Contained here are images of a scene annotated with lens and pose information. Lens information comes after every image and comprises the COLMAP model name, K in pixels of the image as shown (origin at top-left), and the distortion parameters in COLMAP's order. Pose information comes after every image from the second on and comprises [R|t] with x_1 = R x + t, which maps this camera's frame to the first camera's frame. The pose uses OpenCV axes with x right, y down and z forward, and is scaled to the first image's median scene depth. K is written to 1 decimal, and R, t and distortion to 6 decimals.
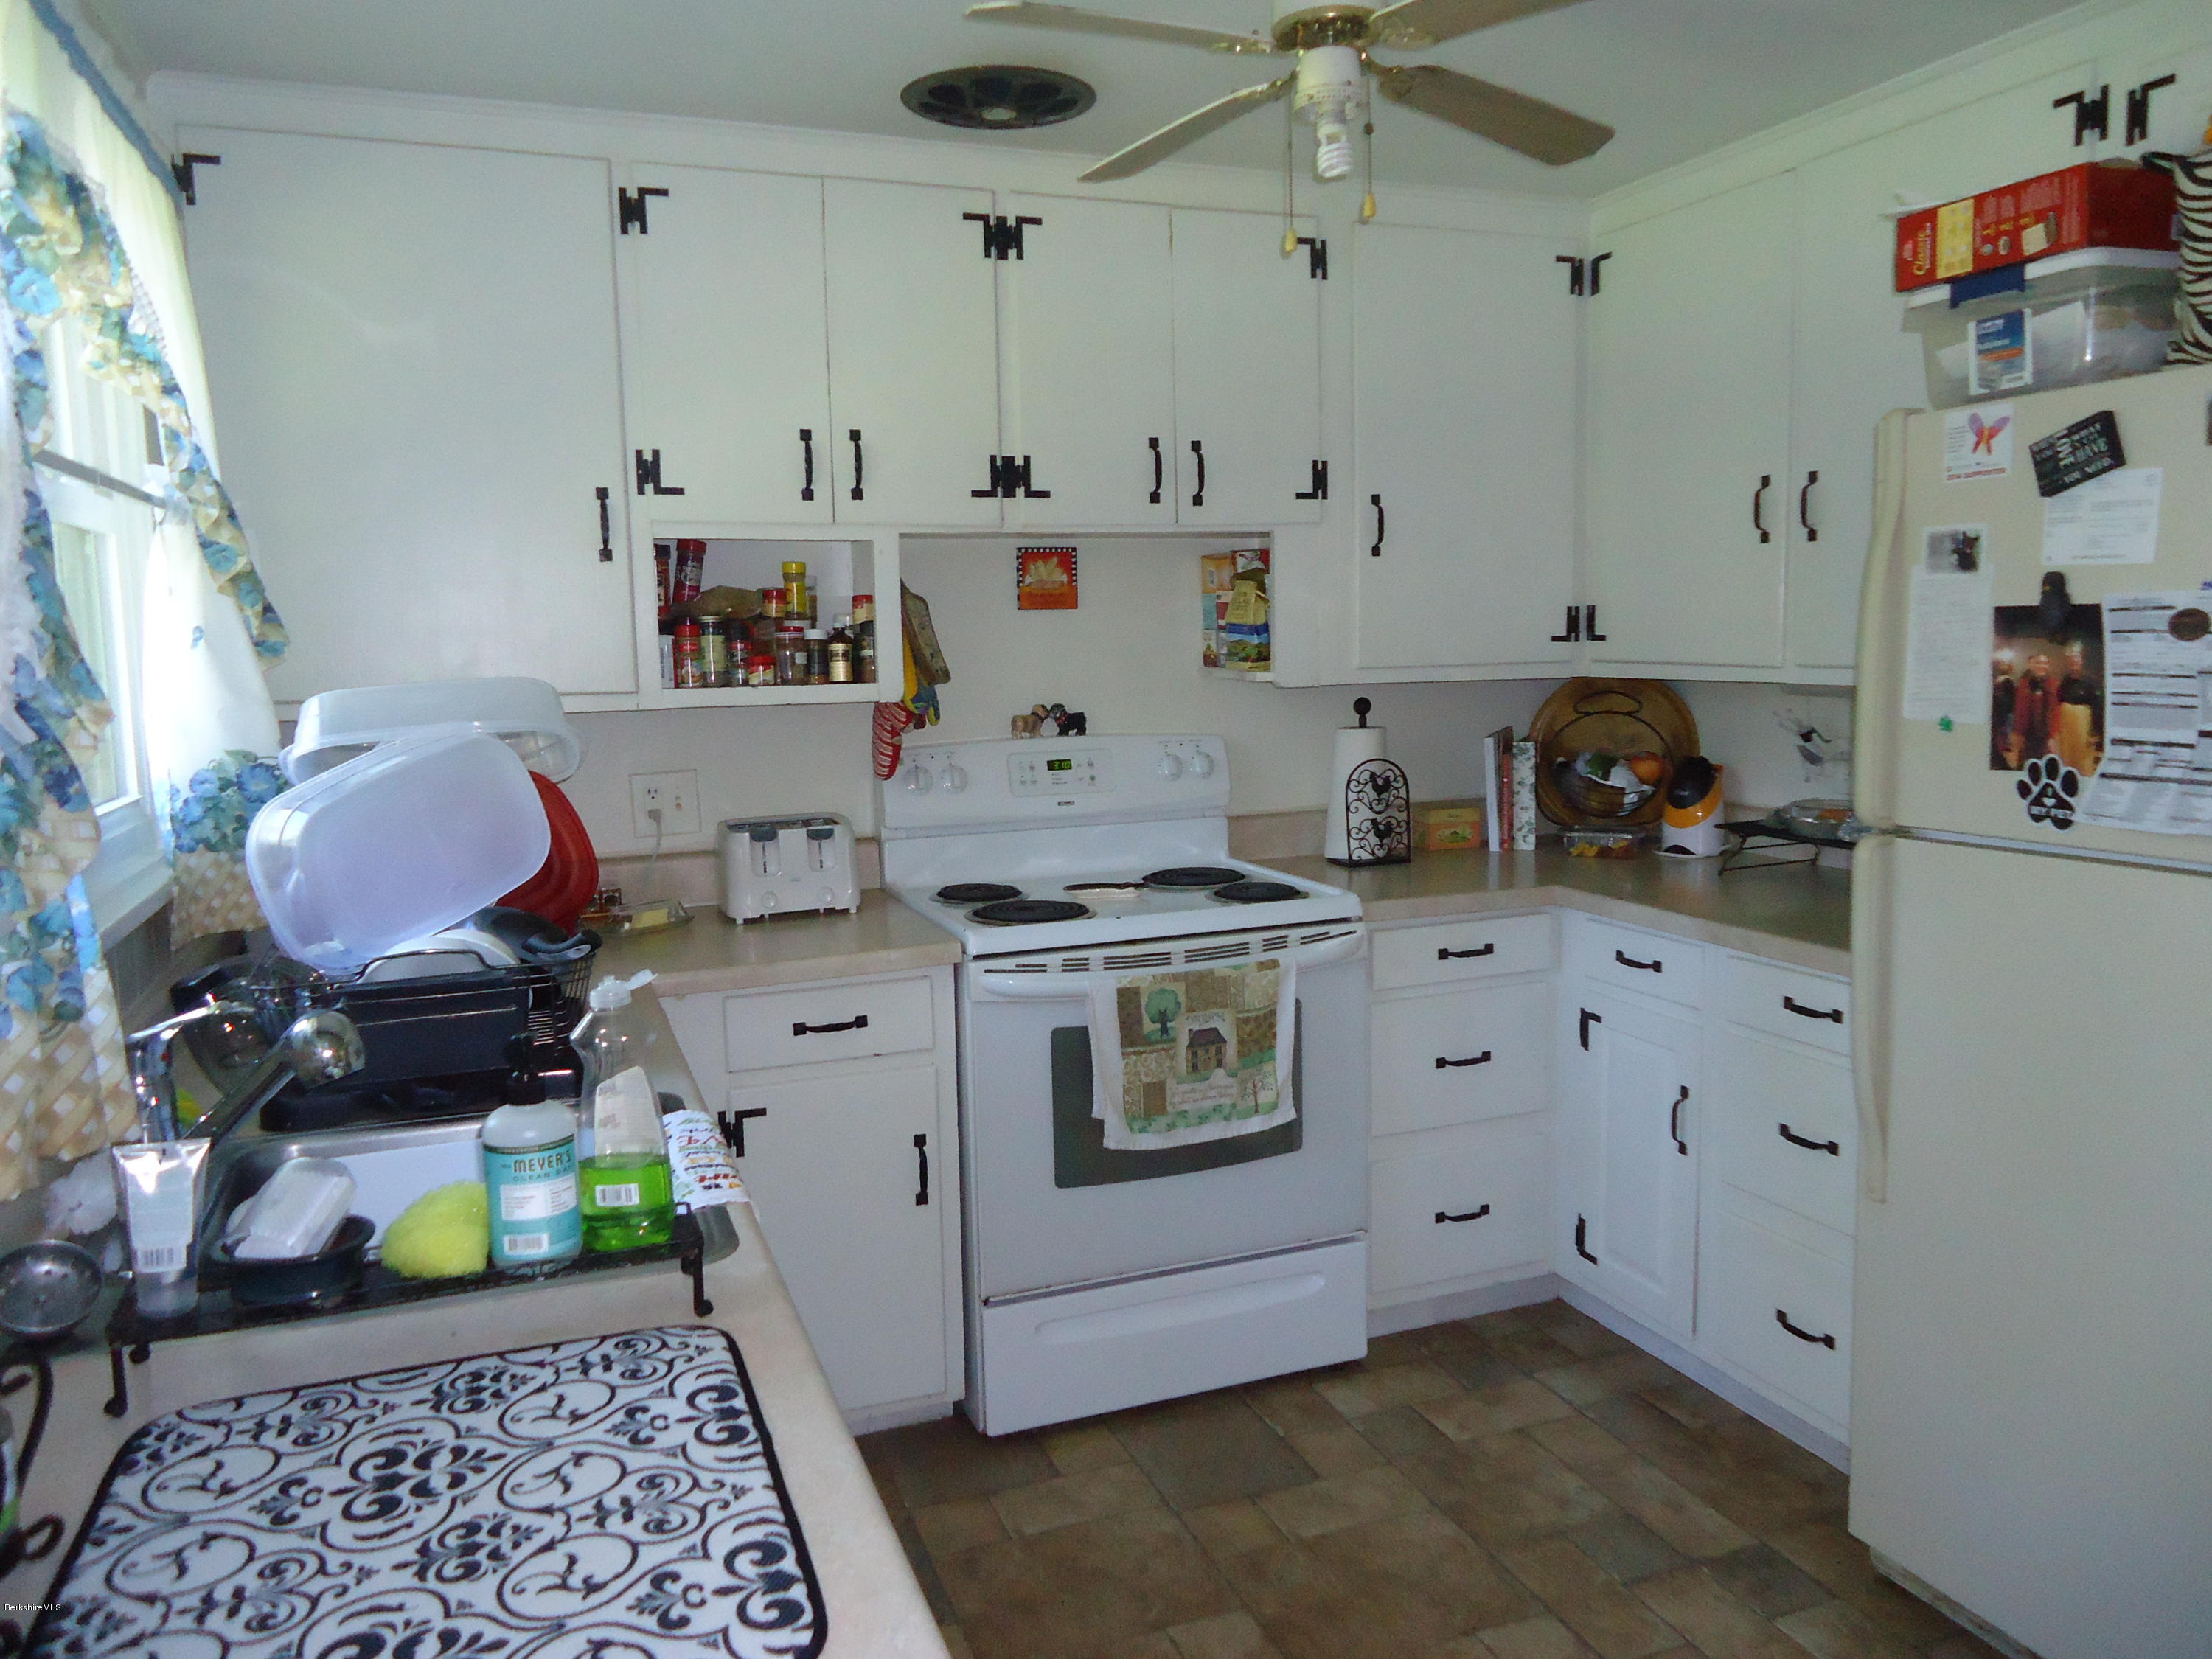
lens RADIAL K [[1608.1, 0, 1106.1], [0, 1608.1, 821.8], [0, 0, 1]] dist [-0.006240, 0.003024]
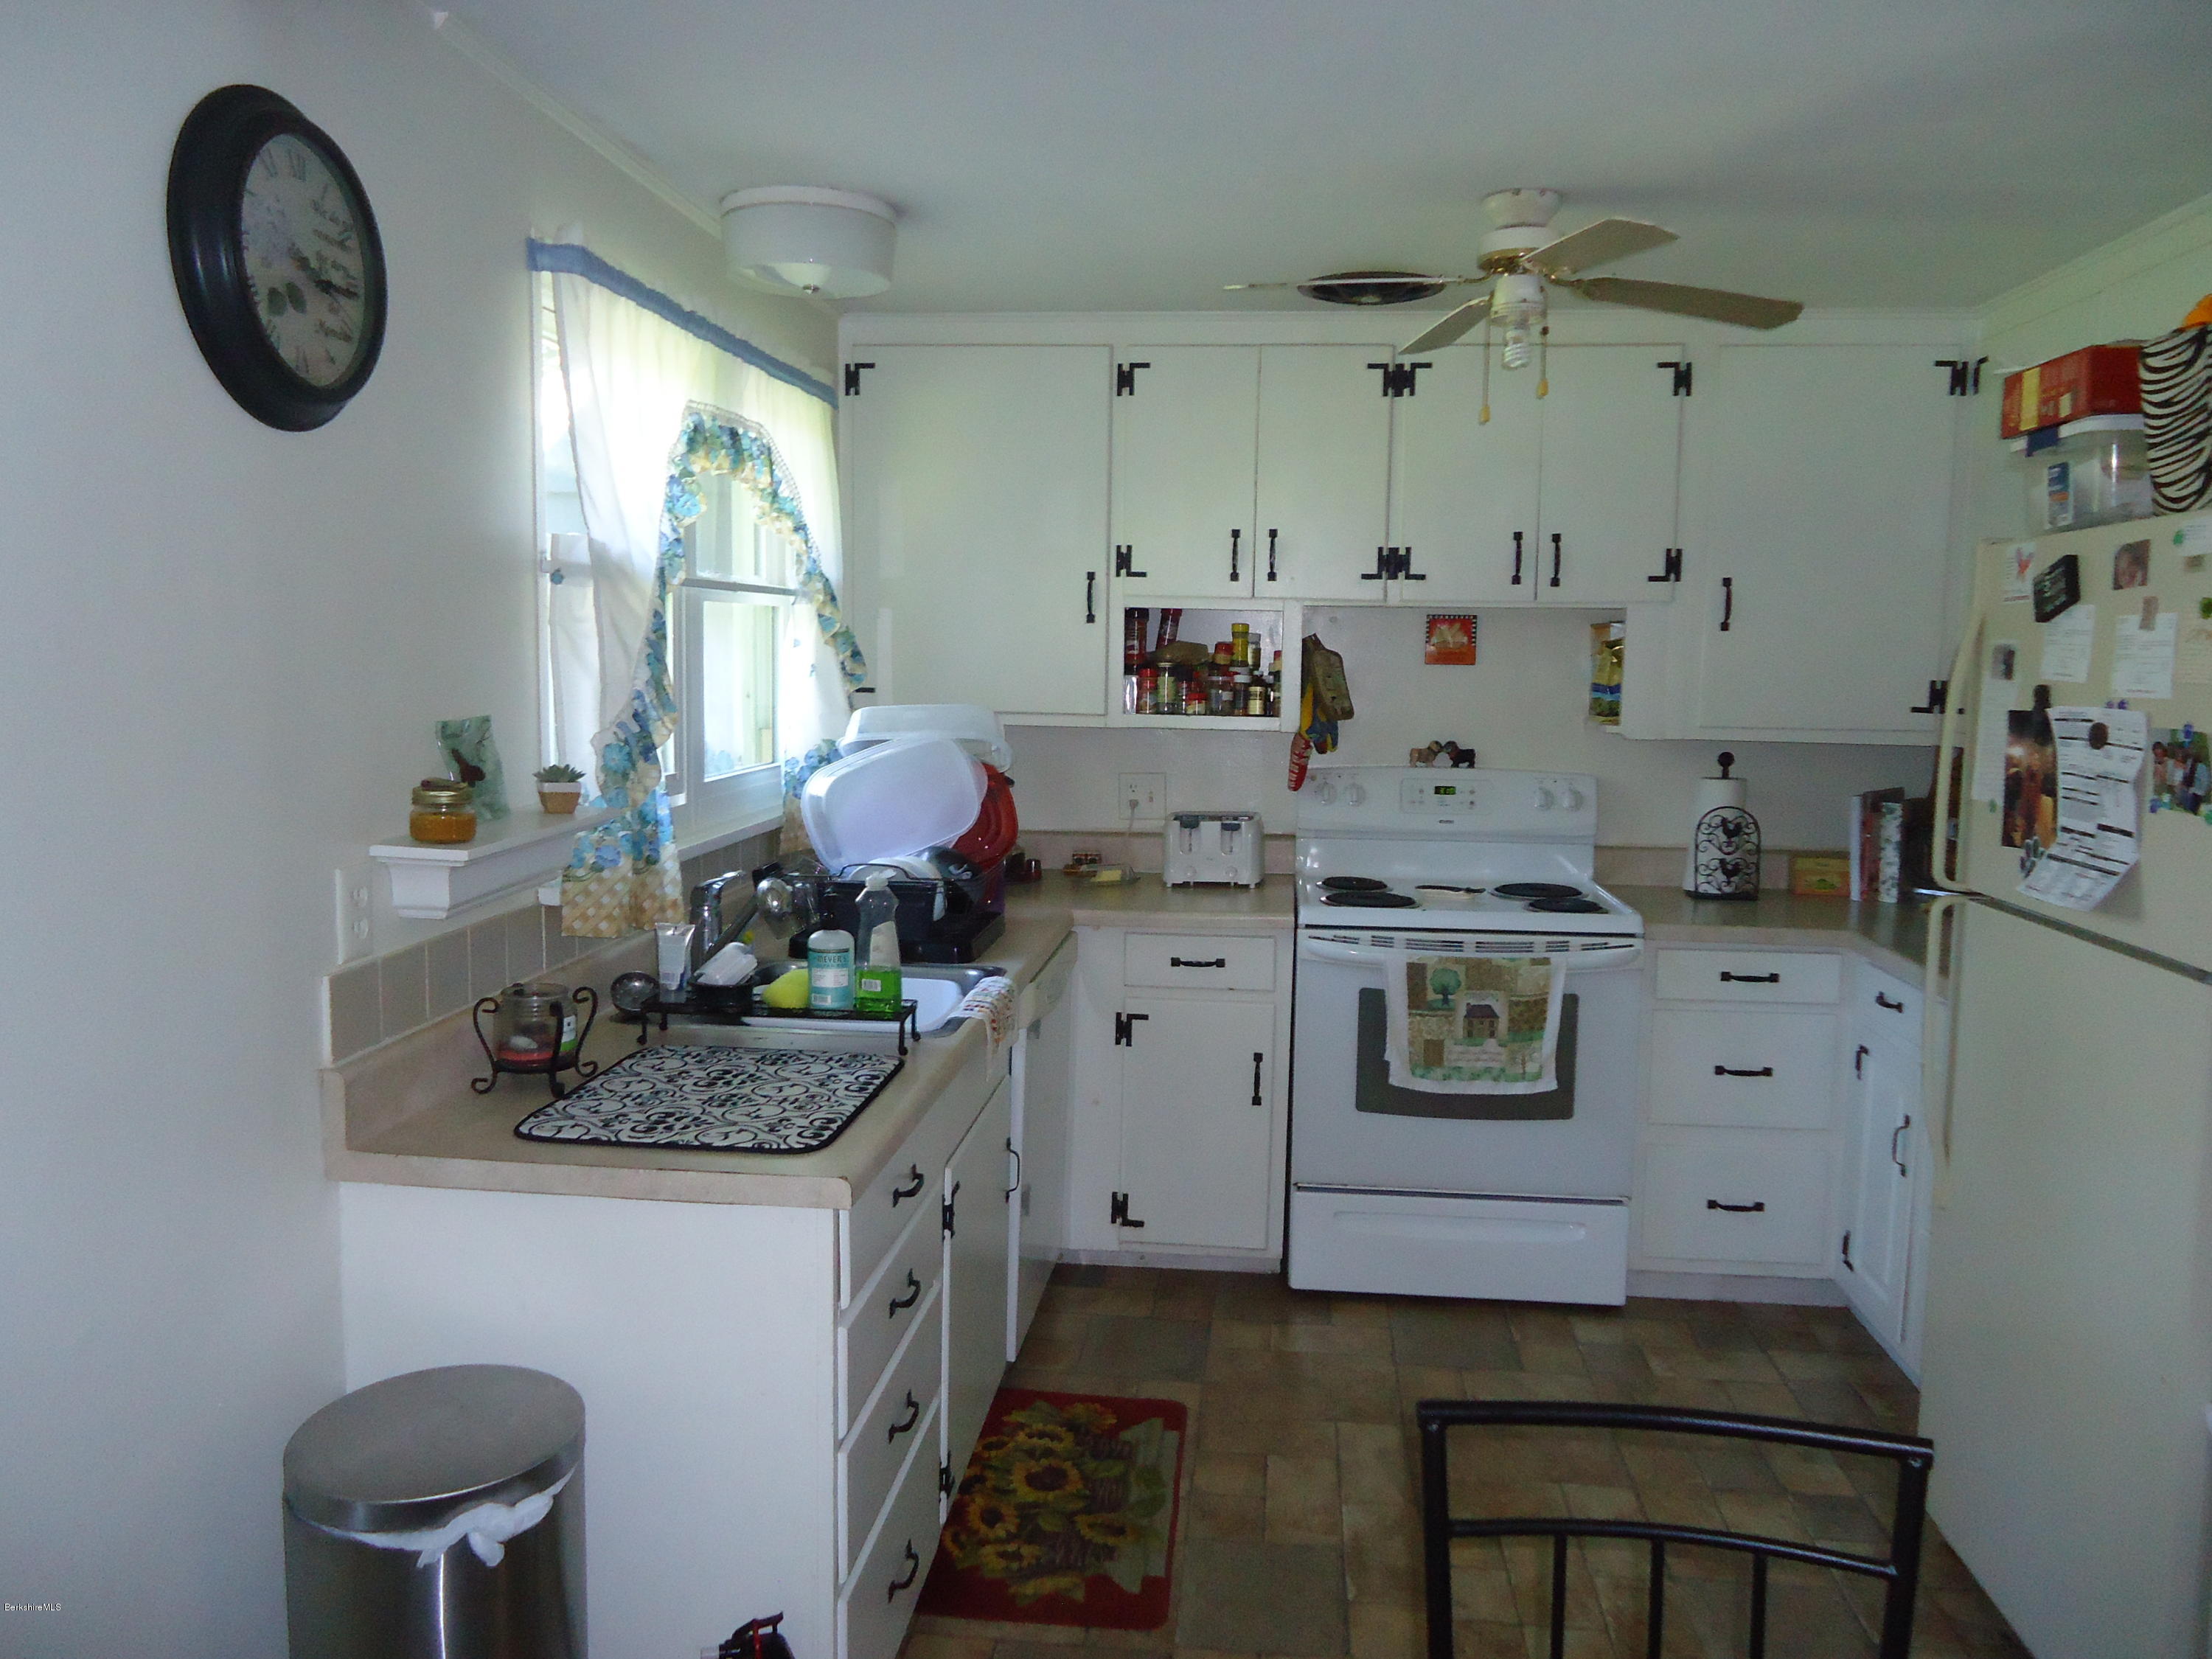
lens RADIAL K [[1608.1, 0, 1106.1], [0, 1608.1, 821.8], [0, 0, 1]] dist [-0.006240, 0.003024]
pose [[0.888826, 0.084460, -0.450393, 0.349006], [-0.088286, 0.996016, 0.012552, -0.004416], [0.449659, 0.028607, 0.892742, -0.259771]]
